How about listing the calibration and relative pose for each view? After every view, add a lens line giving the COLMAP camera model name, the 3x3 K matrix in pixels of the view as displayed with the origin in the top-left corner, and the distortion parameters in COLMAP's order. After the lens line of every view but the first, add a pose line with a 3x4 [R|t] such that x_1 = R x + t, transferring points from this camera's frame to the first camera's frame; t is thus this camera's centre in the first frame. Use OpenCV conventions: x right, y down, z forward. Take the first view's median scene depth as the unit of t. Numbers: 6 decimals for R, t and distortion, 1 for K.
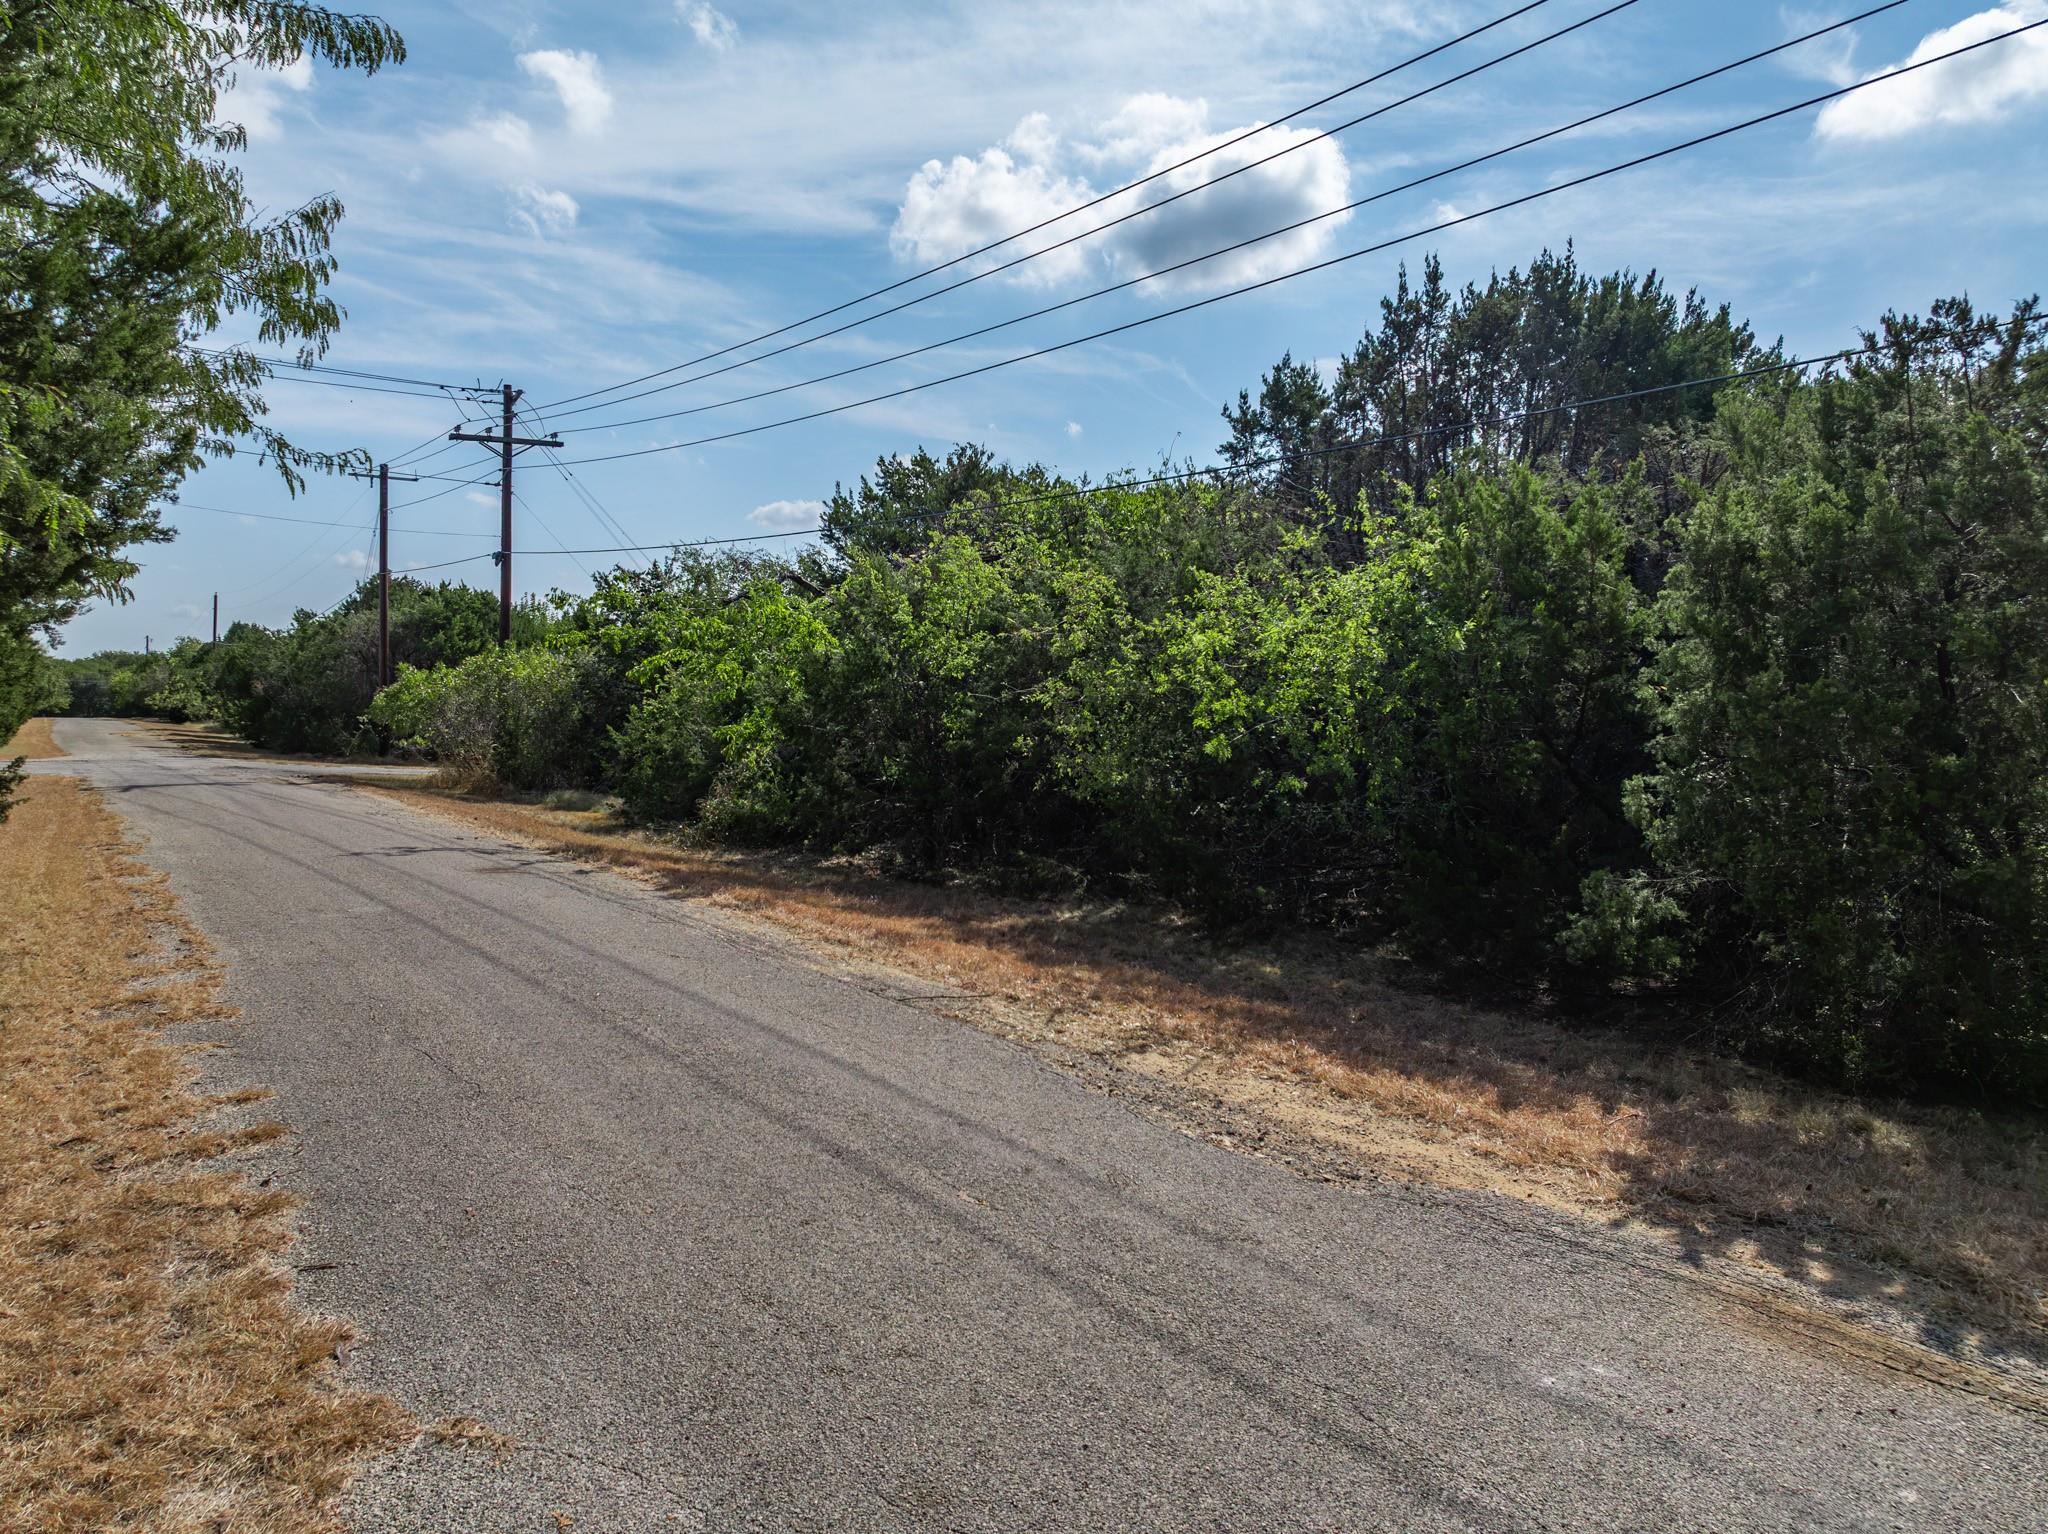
lens RADIAL K [[1440.7, 0, 1026.6], [0, 1440.7, 756.9], [0, 0, 1]] dist [-0.037438, 0.026457]
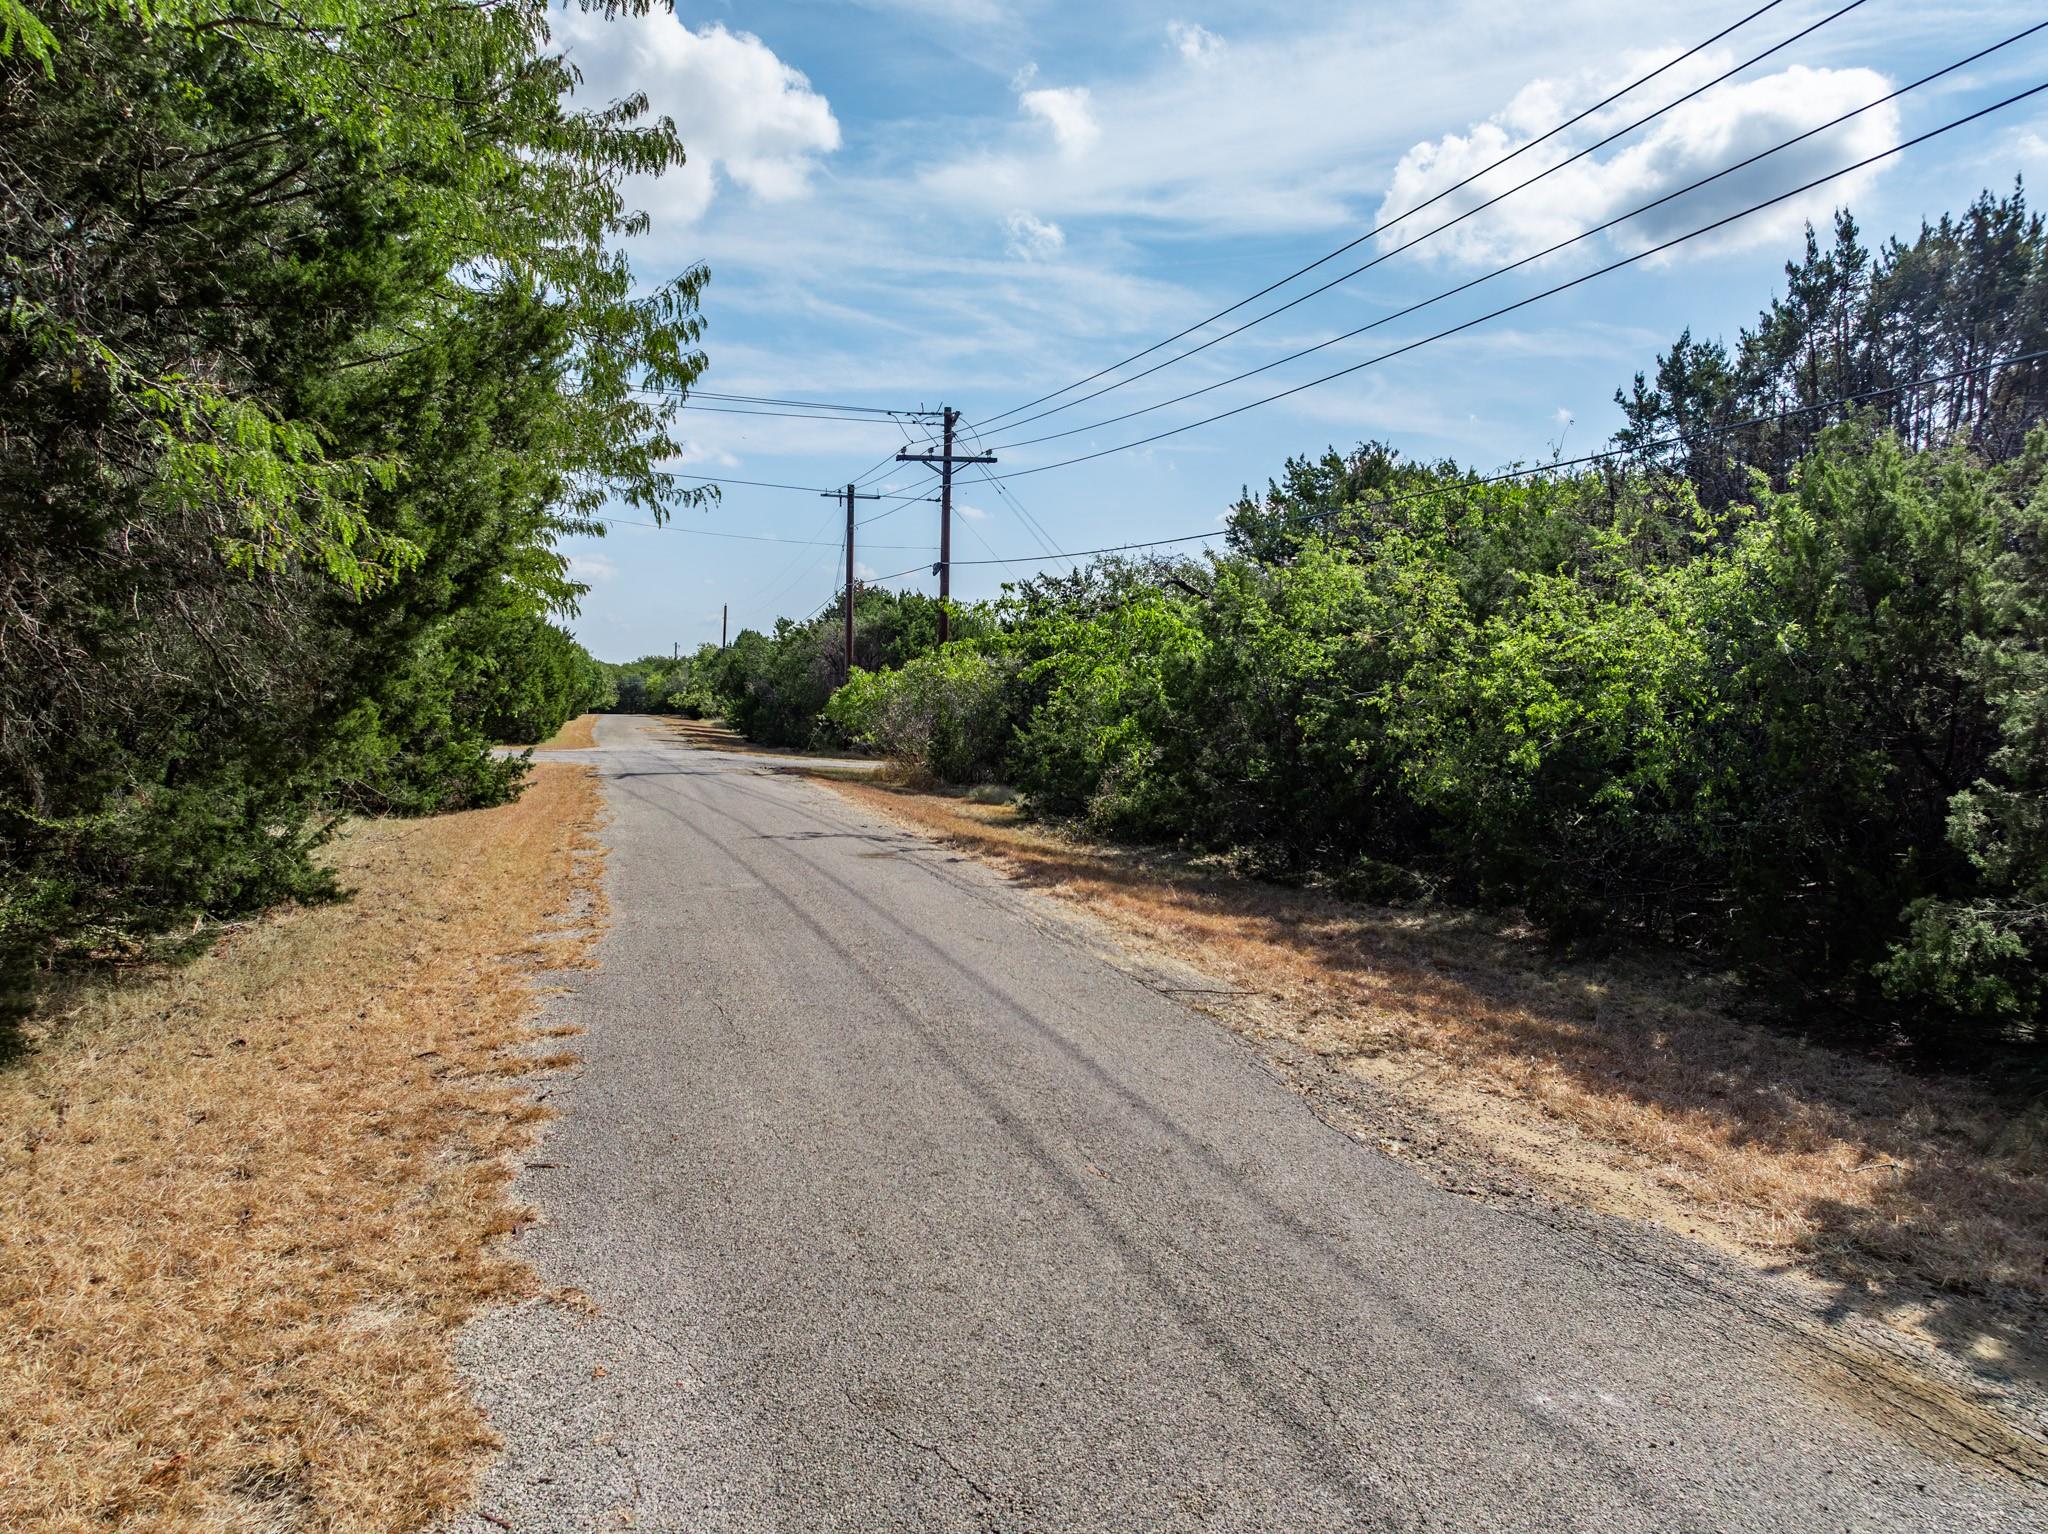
lens RADIAL K [[1440.7, 0, 1026.6], [0, 1440.7, 756.9], [0, 0, 1]] dist [-0.037438, 0.026457]
pose [[0.949408, 0.014498, -0.313710, 0.067747], [-0.014608, 0.999891, 0.002000, -0.000746], [0.313705, 0.002684, 0.949517, -0.010025]]
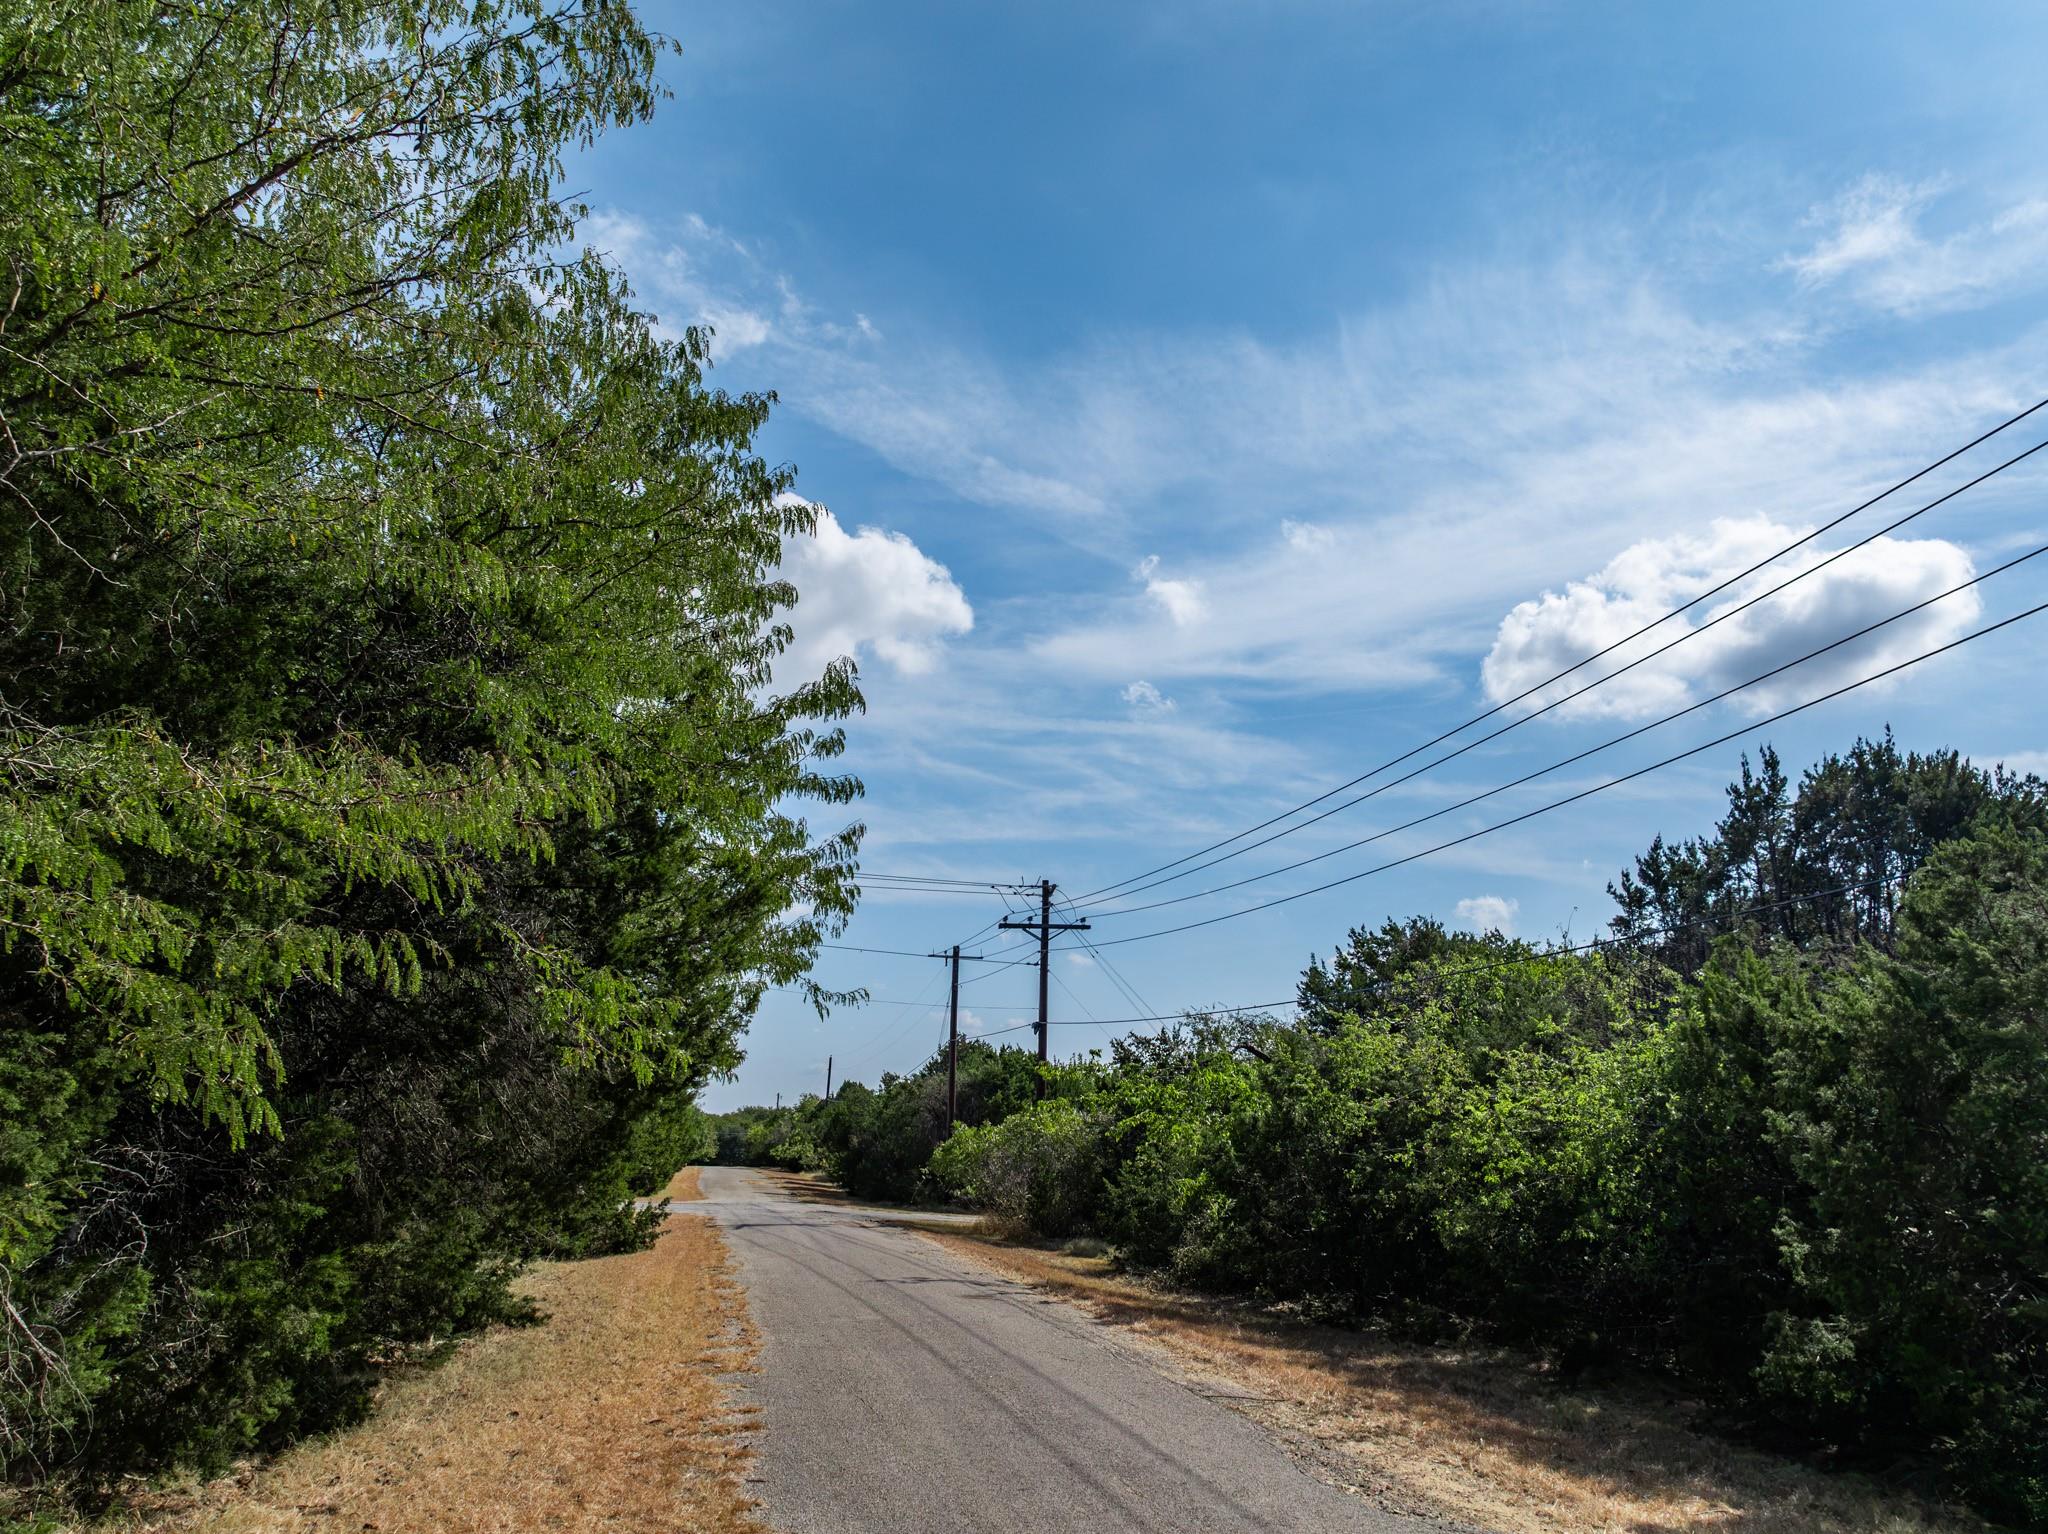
lens RADIAL K [[1451.7, 0, 1029.6], [0, 1451.7, 757.0], [0, 0, 1]] dist [-0.025553, -0.001025]
pose [[0.926049, -0.095473, -0.365127, 0.141166], [-0.019238, 0.954274, -0.298315, 0.004096], [0.376913, 0.283279, 0.881867, -0.181686]]
